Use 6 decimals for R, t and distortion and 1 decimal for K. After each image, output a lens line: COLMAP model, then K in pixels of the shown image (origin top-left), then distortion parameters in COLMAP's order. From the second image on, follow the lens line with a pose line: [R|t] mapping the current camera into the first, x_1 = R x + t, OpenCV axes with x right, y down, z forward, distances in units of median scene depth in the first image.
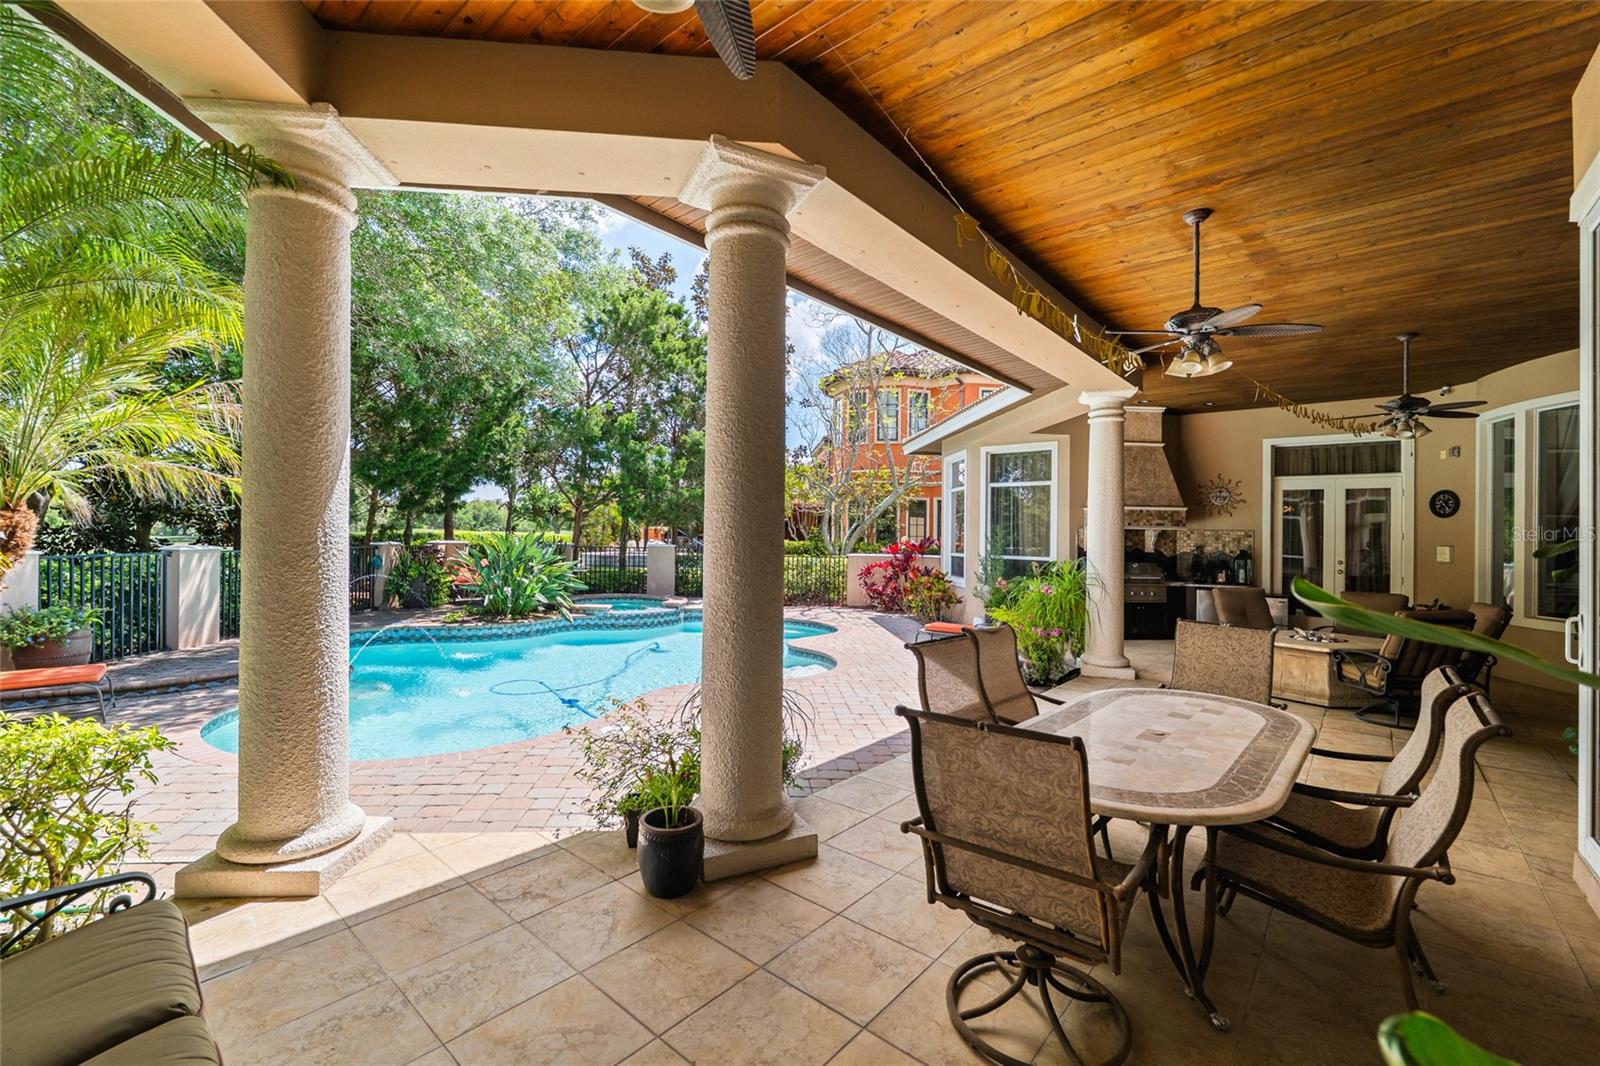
lens RADIAL K [[671.6, 0, 797.5], [0, 671.6, 531.9], [0, 0, 1]] dist [0.001418, 0.000428]
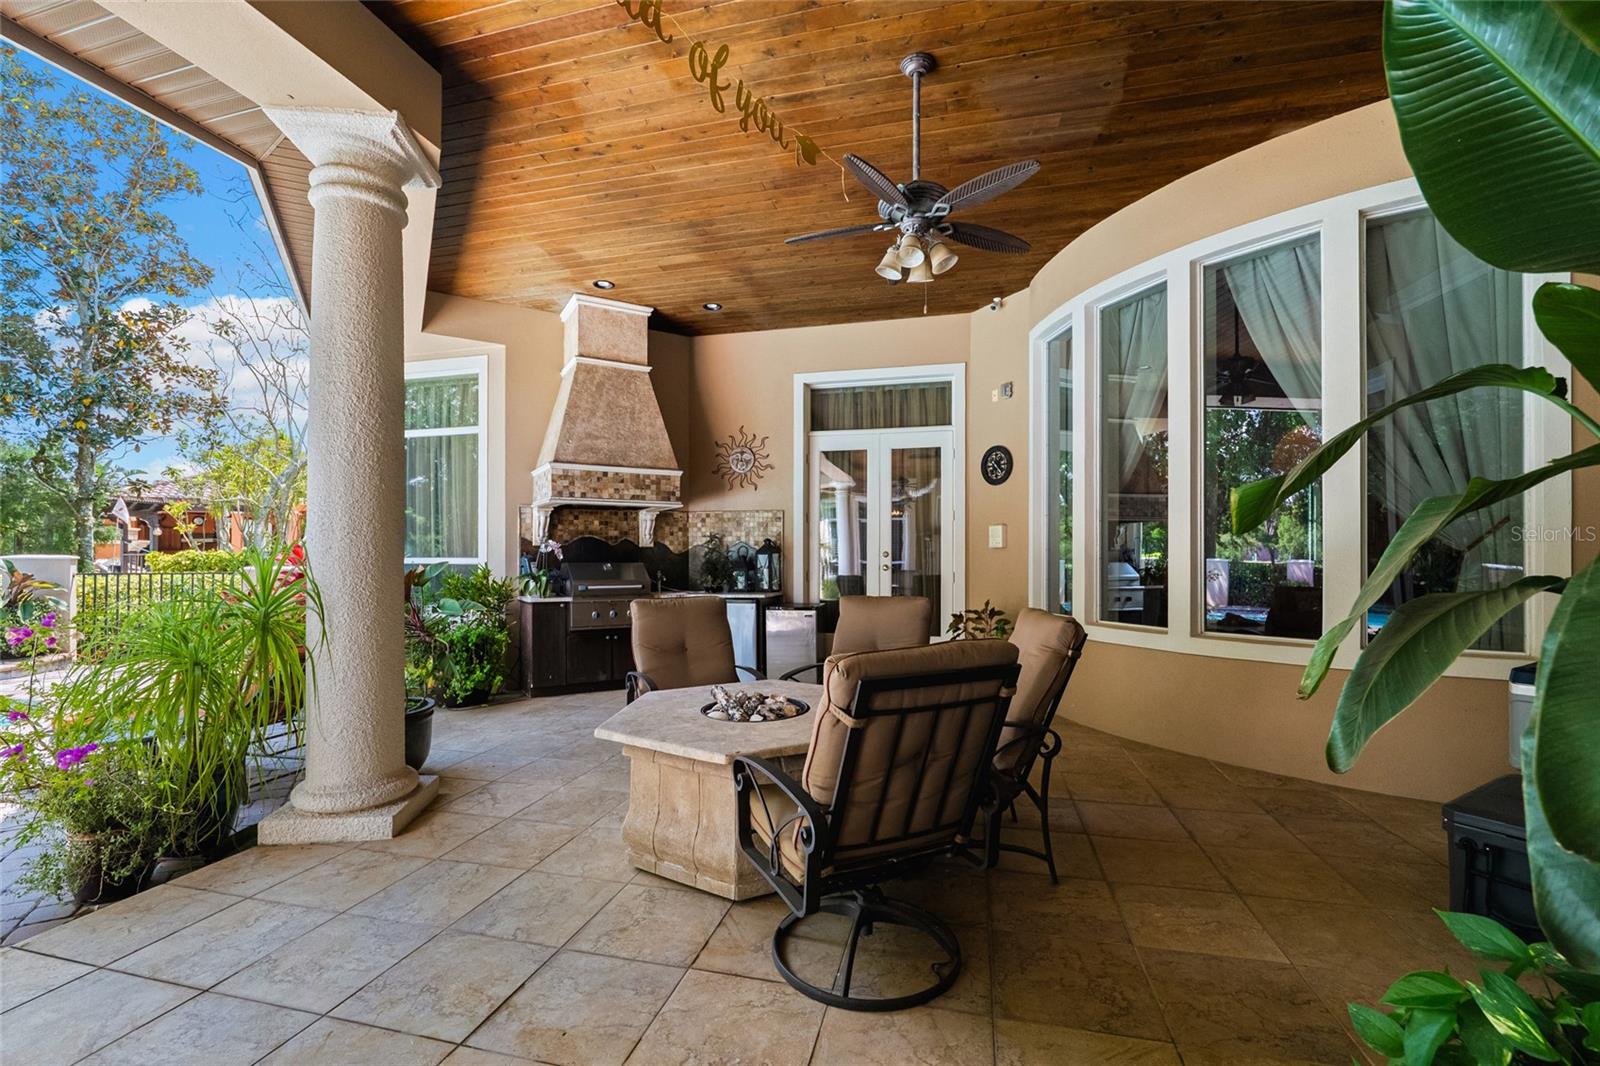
lens RADIAL K [[661.1, 0, 797.5], [0, 661.1, 568.2], [0, 0, 1]] dist [-0.000981, 0.000042]
pose [[0.903168, -0.025285, 0.428542, 0.404366], [0.014694, 0.999500, 0.028004, 0.037148], [-0.429036, -0.018996, 0.903088, 0.394841]]
